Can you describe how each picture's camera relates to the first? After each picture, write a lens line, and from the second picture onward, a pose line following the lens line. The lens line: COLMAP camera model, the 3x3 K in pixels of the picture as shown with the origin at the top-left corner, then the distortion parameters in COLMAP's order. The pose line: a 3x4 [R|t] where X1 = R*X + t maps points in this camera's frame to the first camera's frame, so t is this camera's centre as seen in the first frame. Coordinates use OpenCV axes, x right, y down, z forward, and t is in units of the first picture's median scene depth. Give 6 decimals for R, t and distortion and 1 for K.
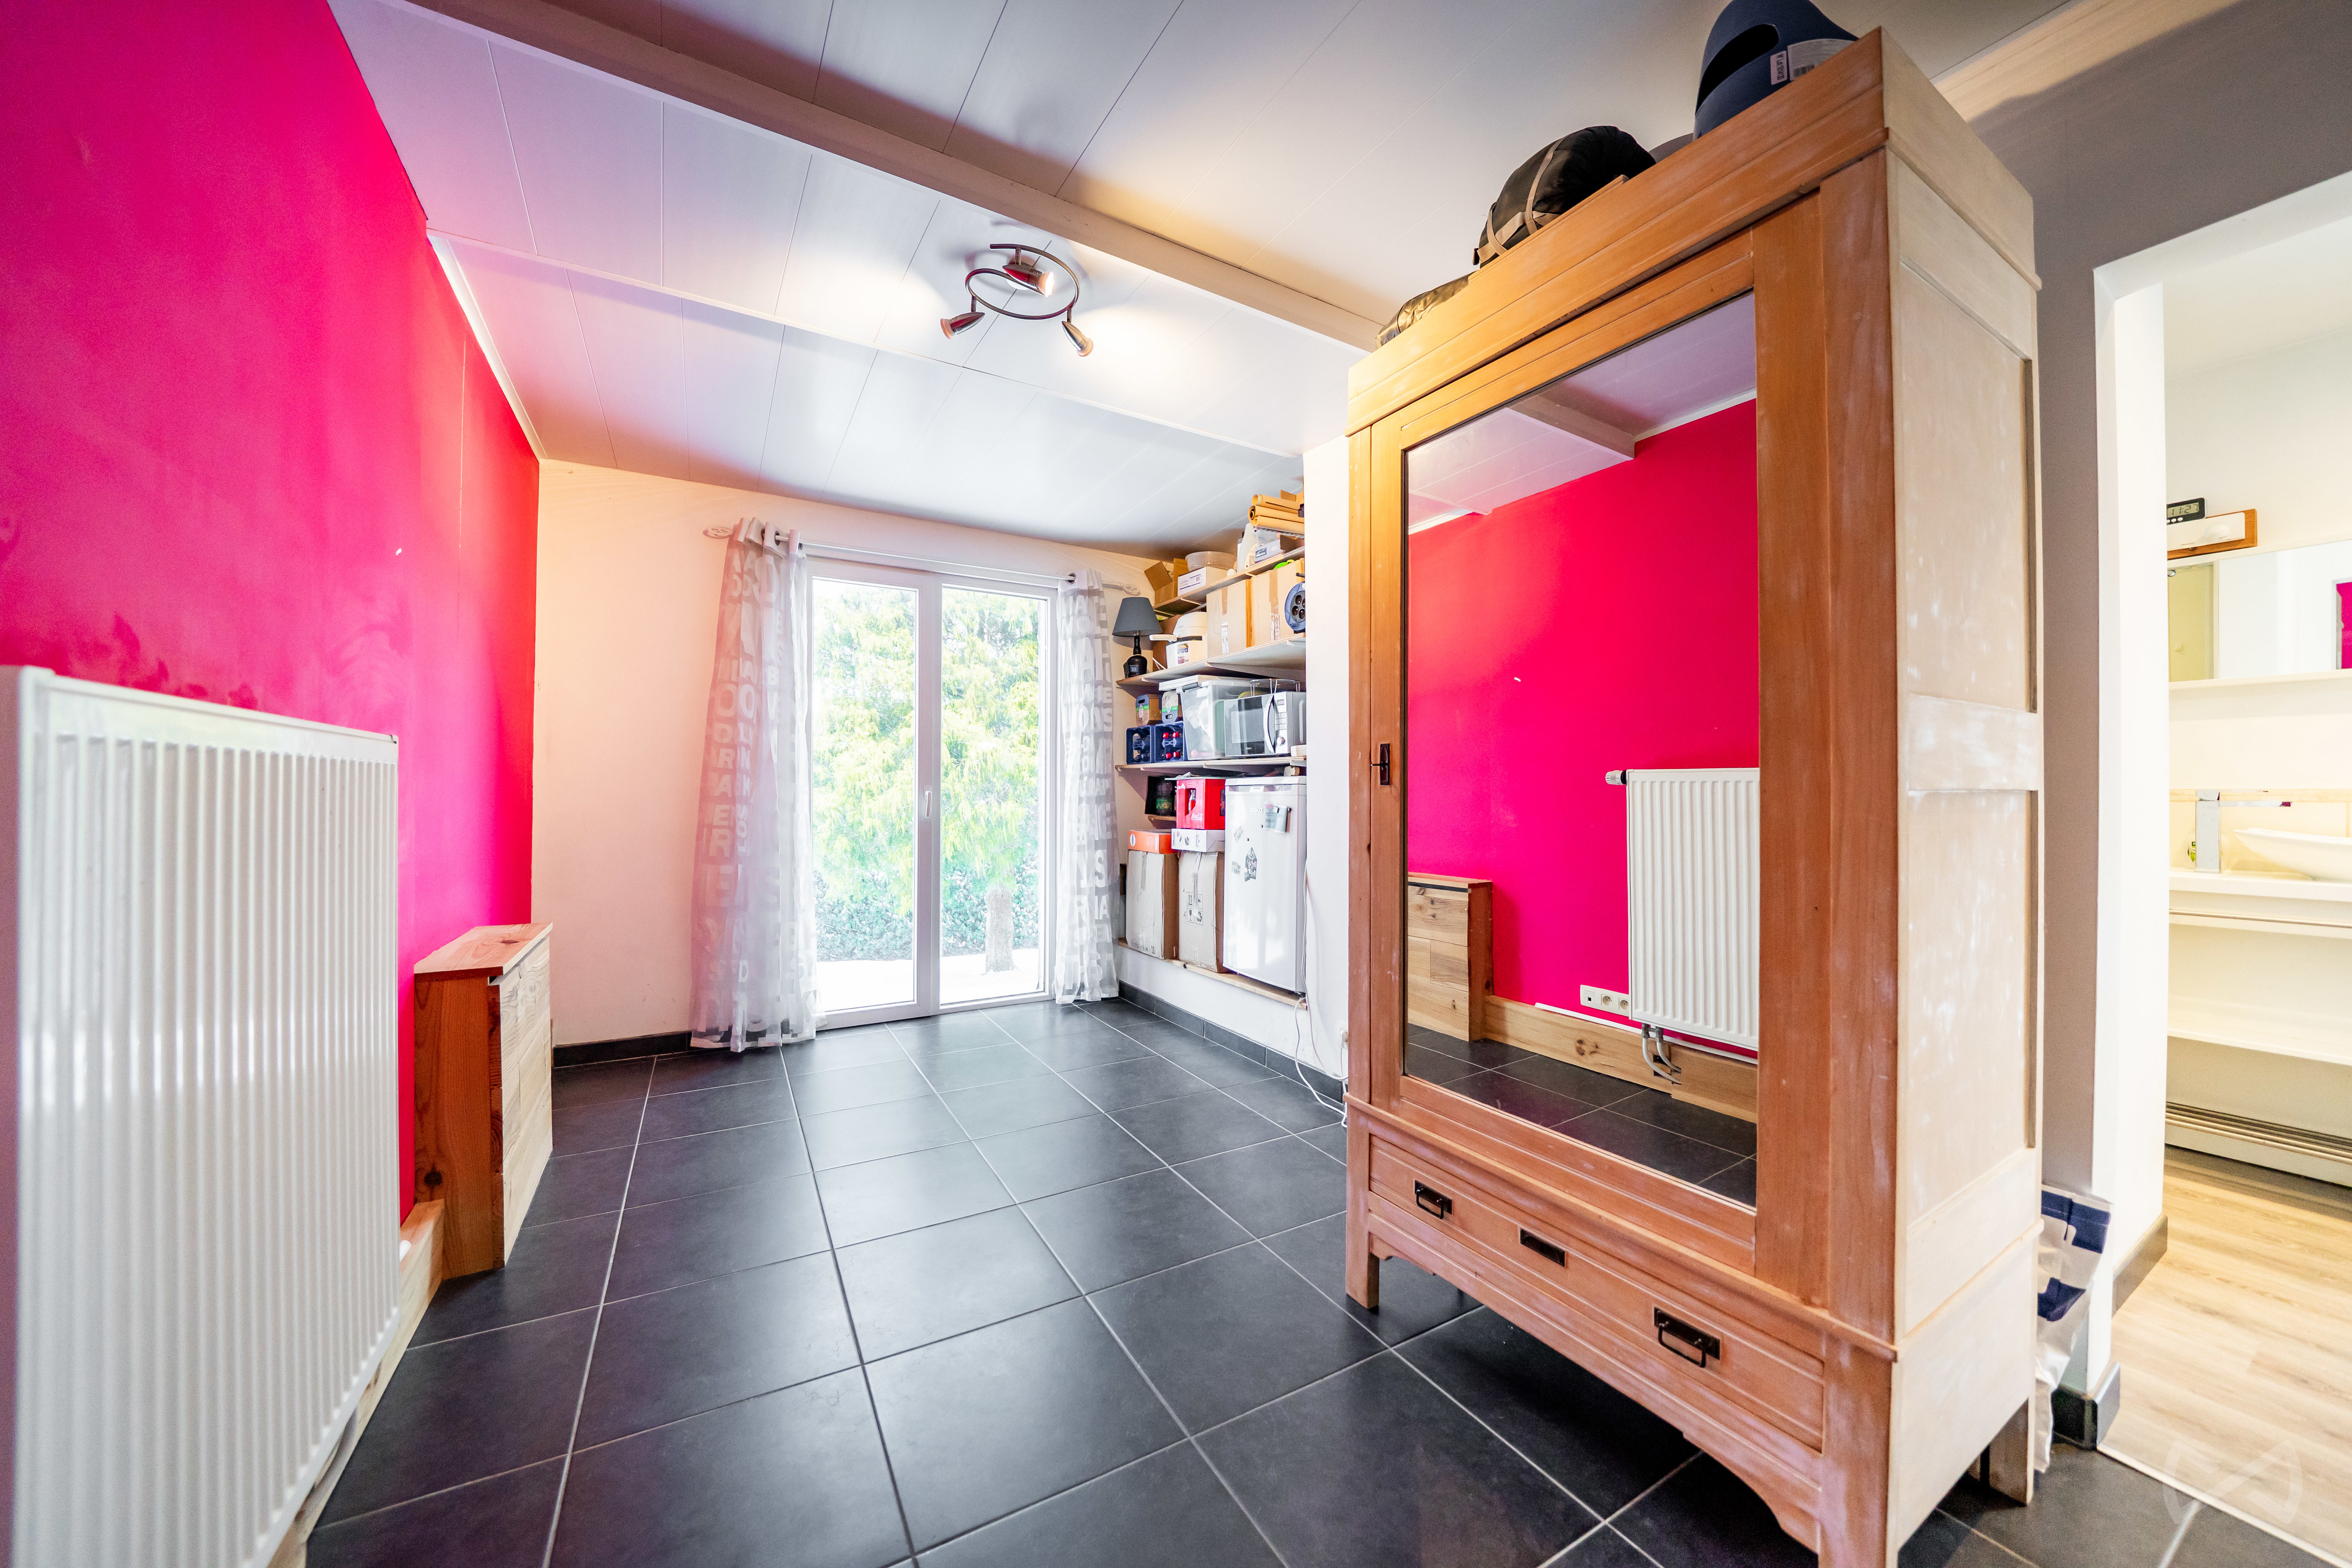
lens RADIAL K [[830.1, 0, 1178.5], [0, 830.1, 781.5], [0, 0, 1]] dist [-0.018491, -0.000083]
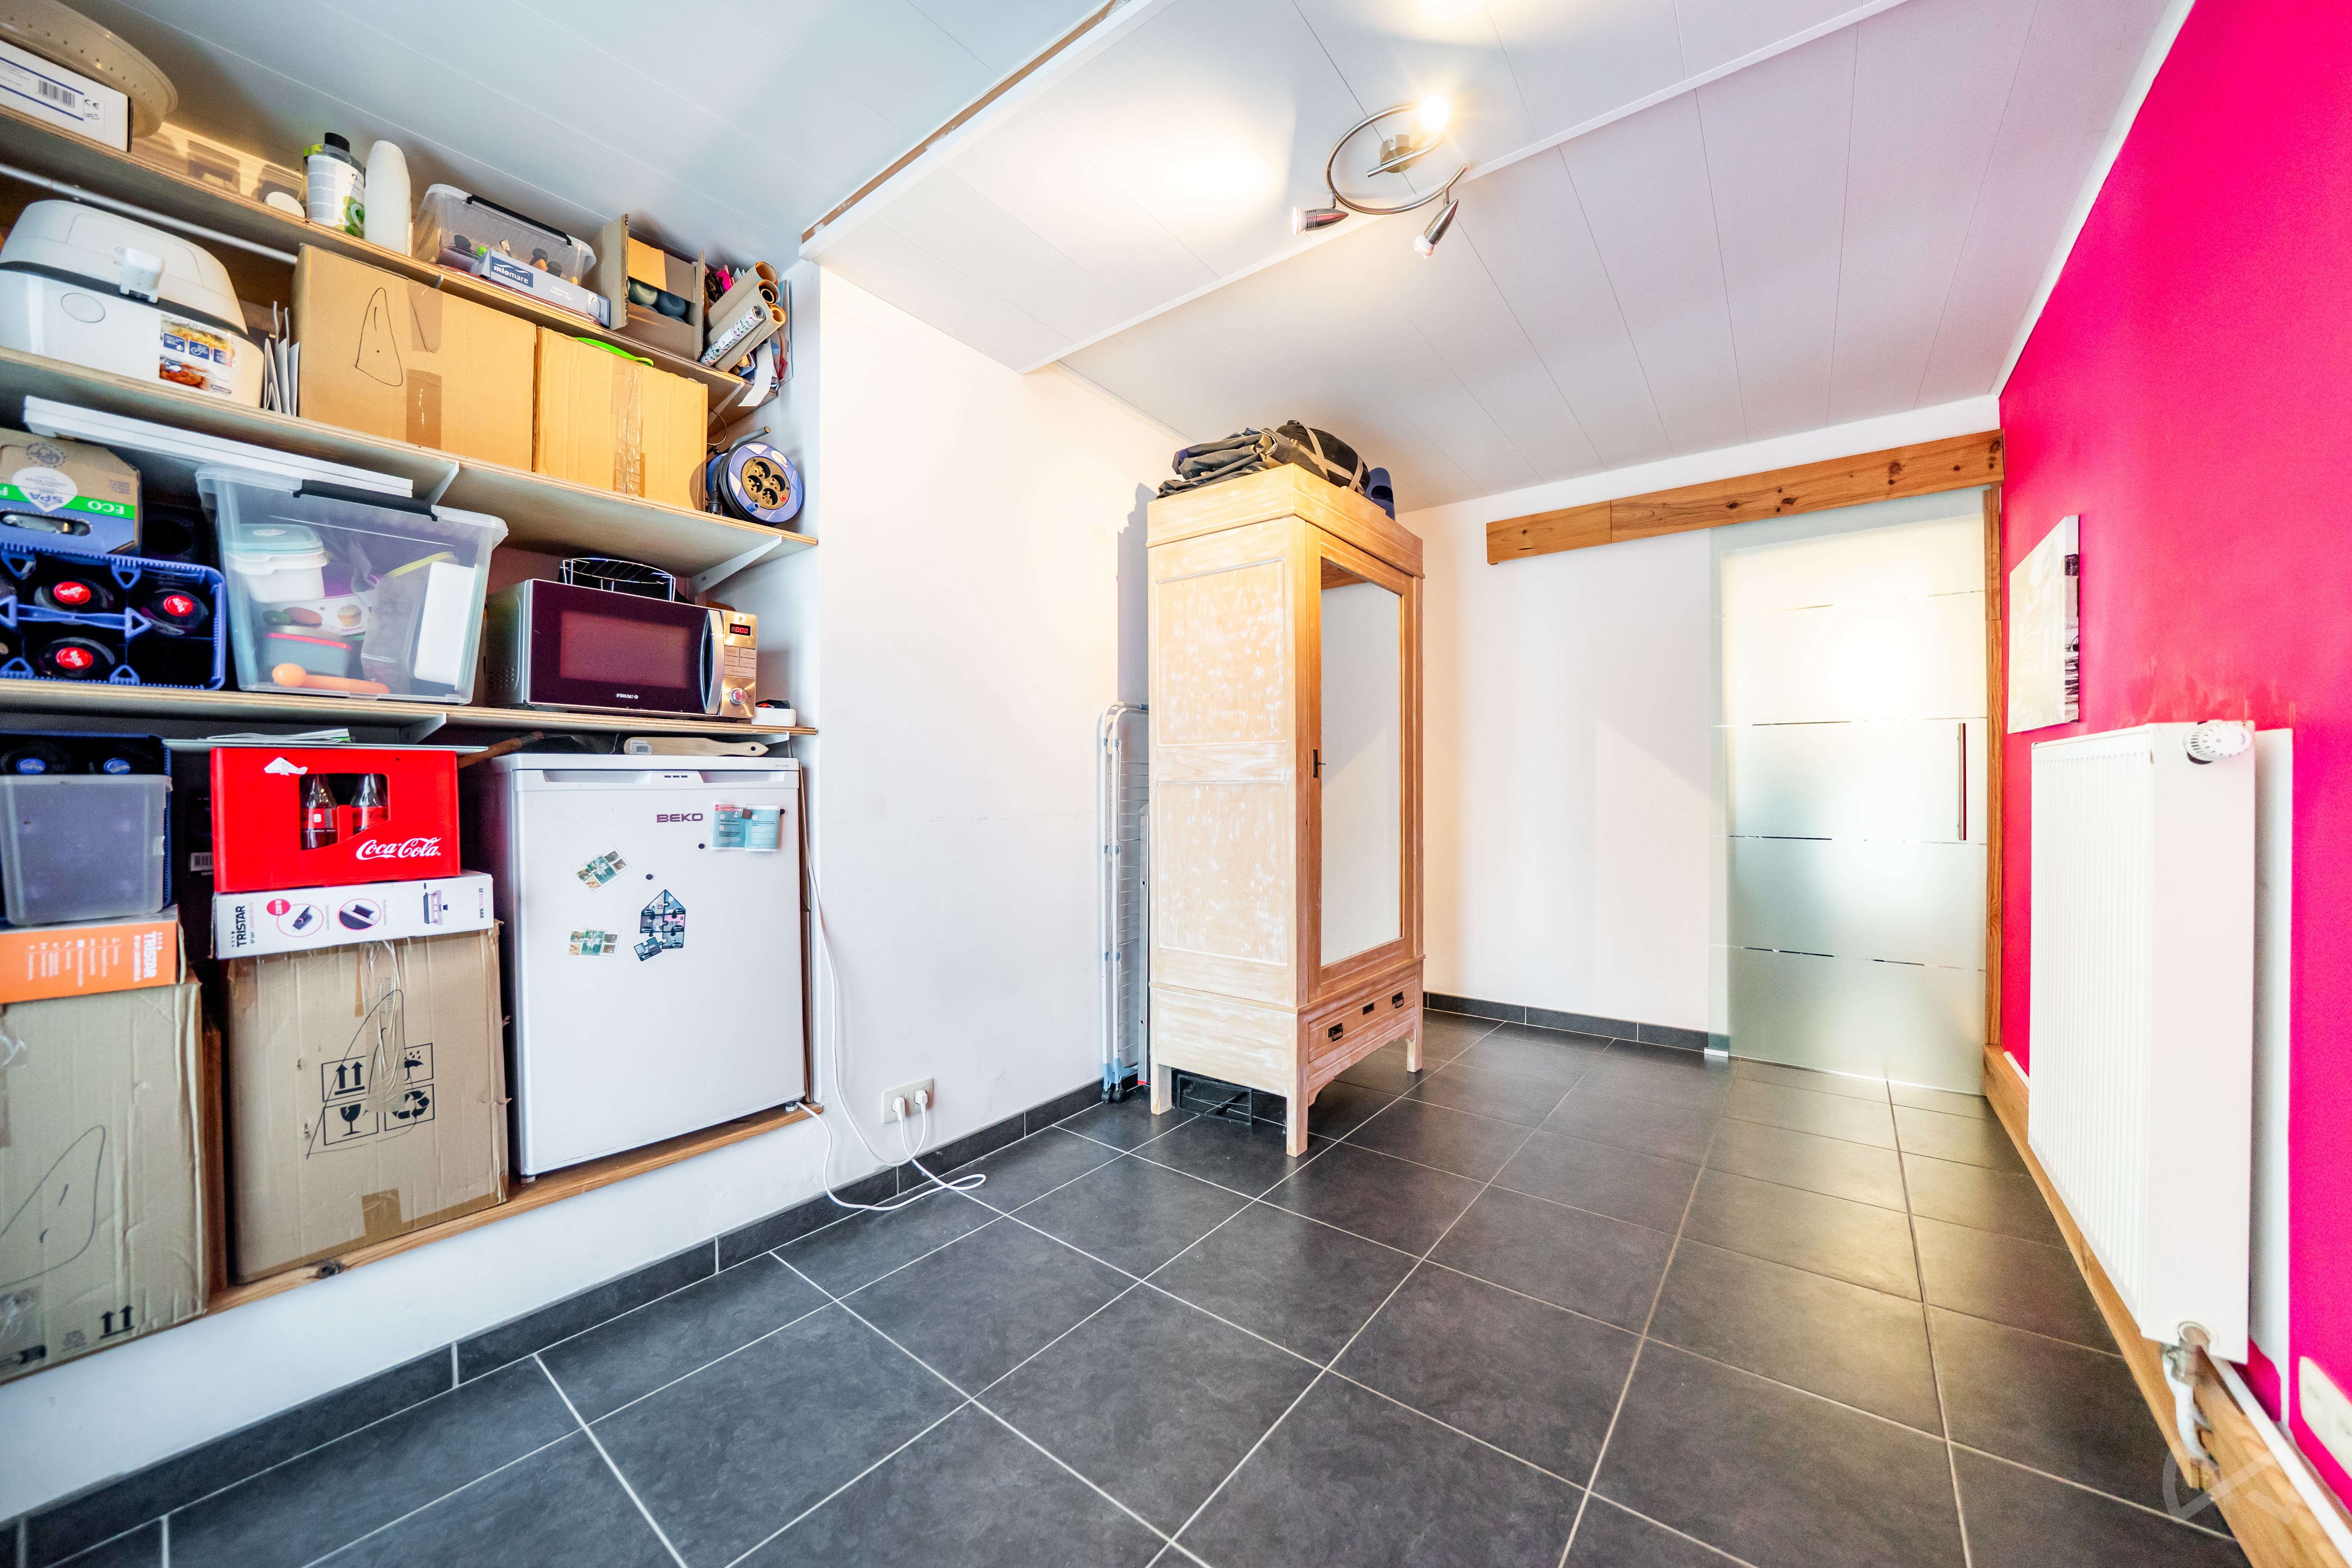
lens RADIAL K [[830.1, 0, 1177.1], [0, 830.1, 787.2], [0, 0, 1]] dist [-0.018491, -0.000083]
pose [[-0.370253, -0.007043, 0.928904, -0.488629], [-0.015470, 0.999879, 0.001415, 0.008812], [-0.928802, -0.013847, -0.370318, 0.854974]]
